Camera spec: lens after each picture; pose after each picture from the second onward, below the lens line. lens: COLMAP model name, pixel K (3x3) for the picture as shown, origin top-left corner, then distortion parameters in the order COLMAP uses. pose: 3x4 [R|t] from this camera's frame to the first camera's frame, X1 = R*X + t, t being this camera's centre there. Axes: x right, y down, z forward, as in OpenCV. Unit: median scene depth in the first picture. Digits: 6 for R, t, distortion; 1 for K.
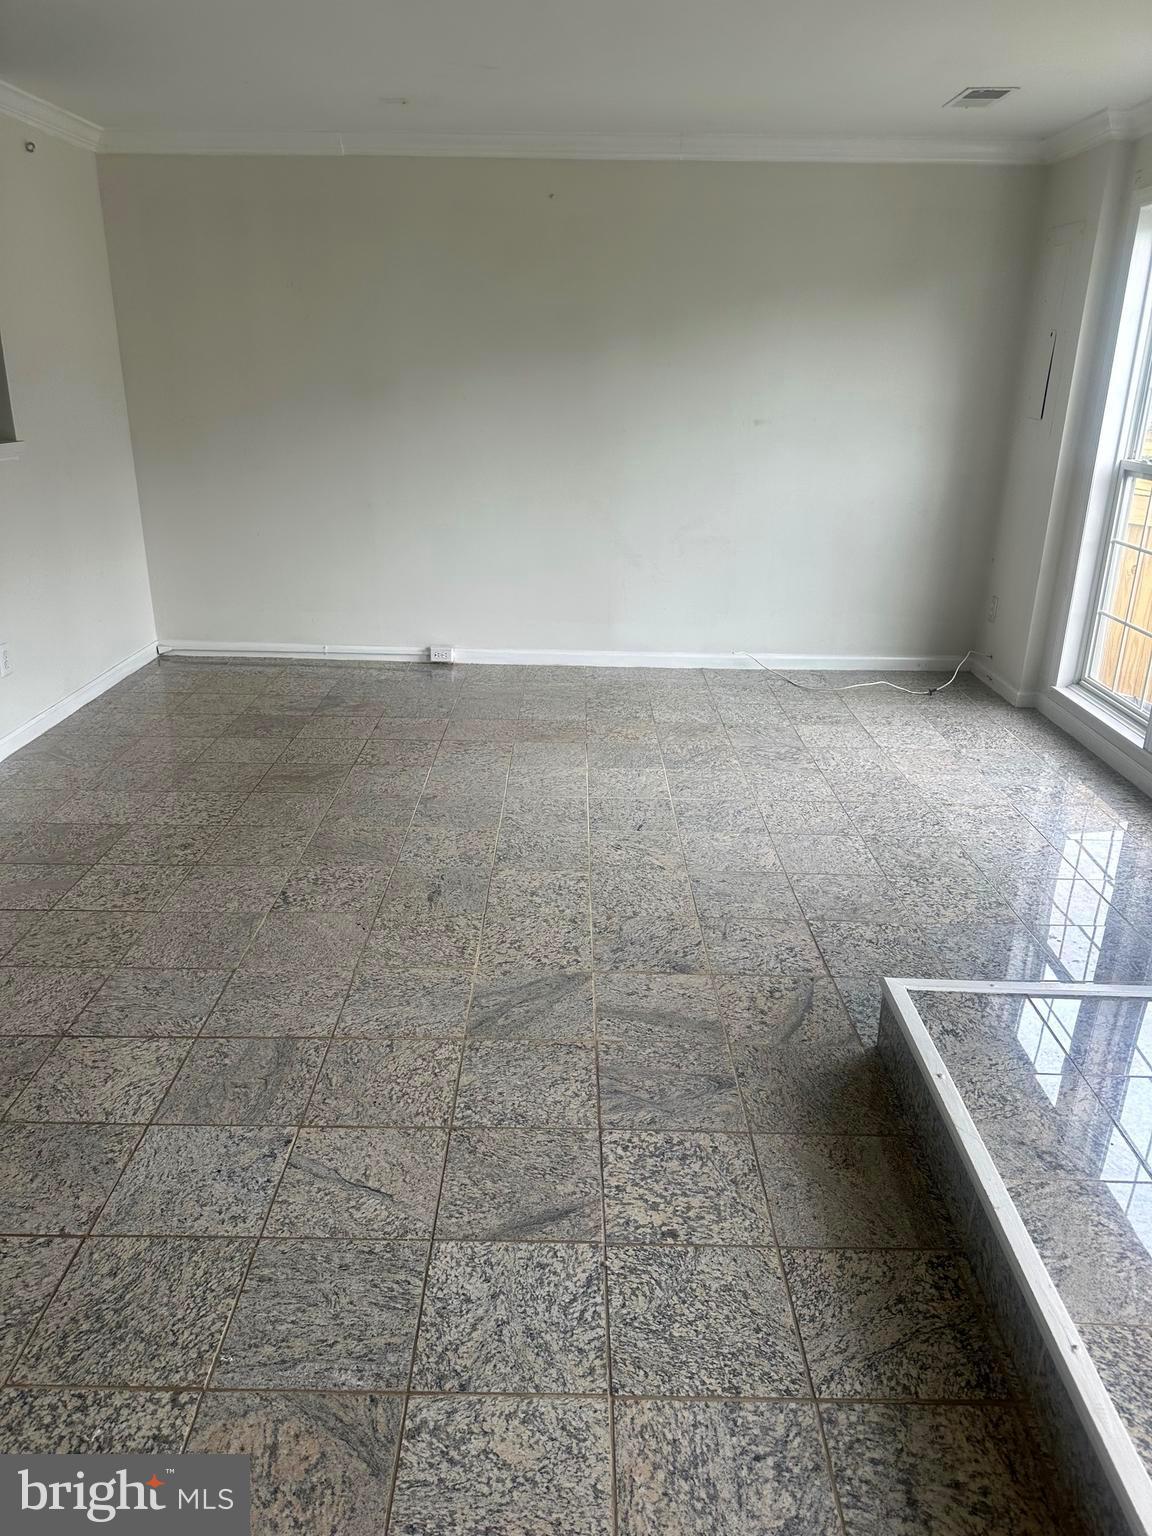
lens RADIAL K [[1077.1, 0, 575.2], [0, 1077.1, 759.6], [0, 0, 1]] dist [0.169109, -0.312500]
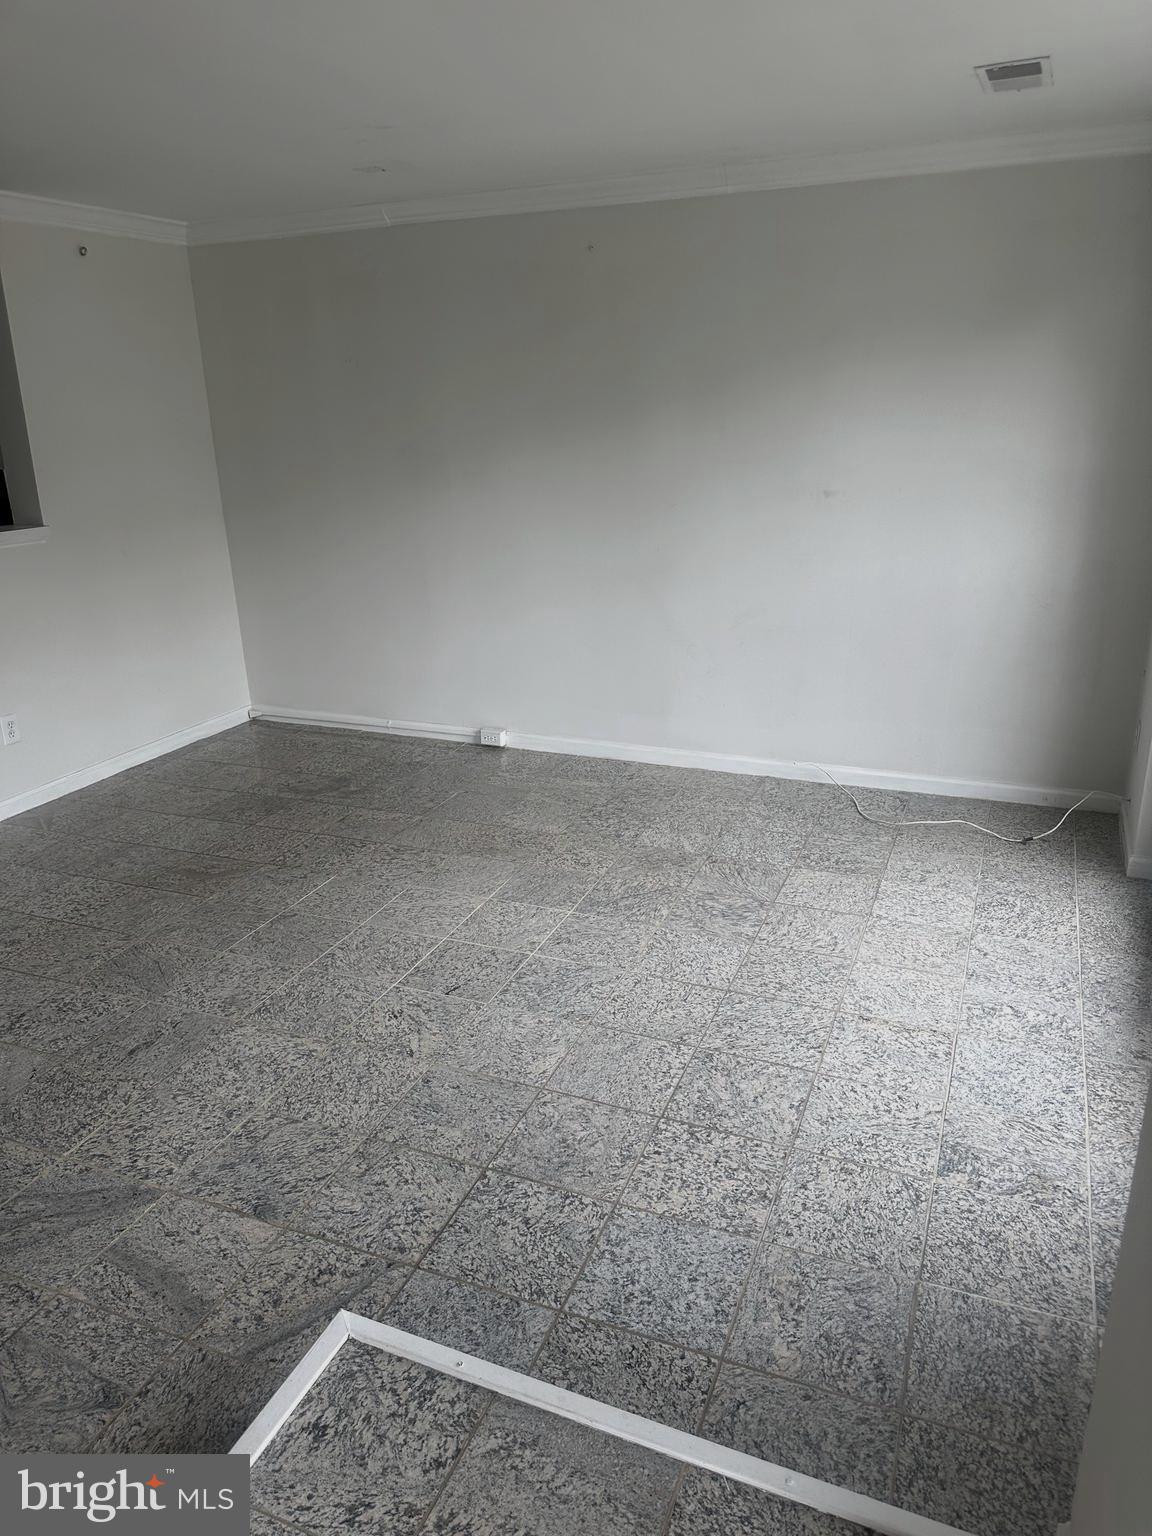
lens RADIAL K [[1077.1, 0, 575.2], [0, 1077.1, 759.6], [0, 0, 1]] dist [0.169109, -0.312500]
pose [[0.924399, 0.082734, -0.372346, 0.335083], [-0.091847, 0.995750, -0.006769, -0.089231], [0.370203, 0.040456, 0.928069, 0.178038]]
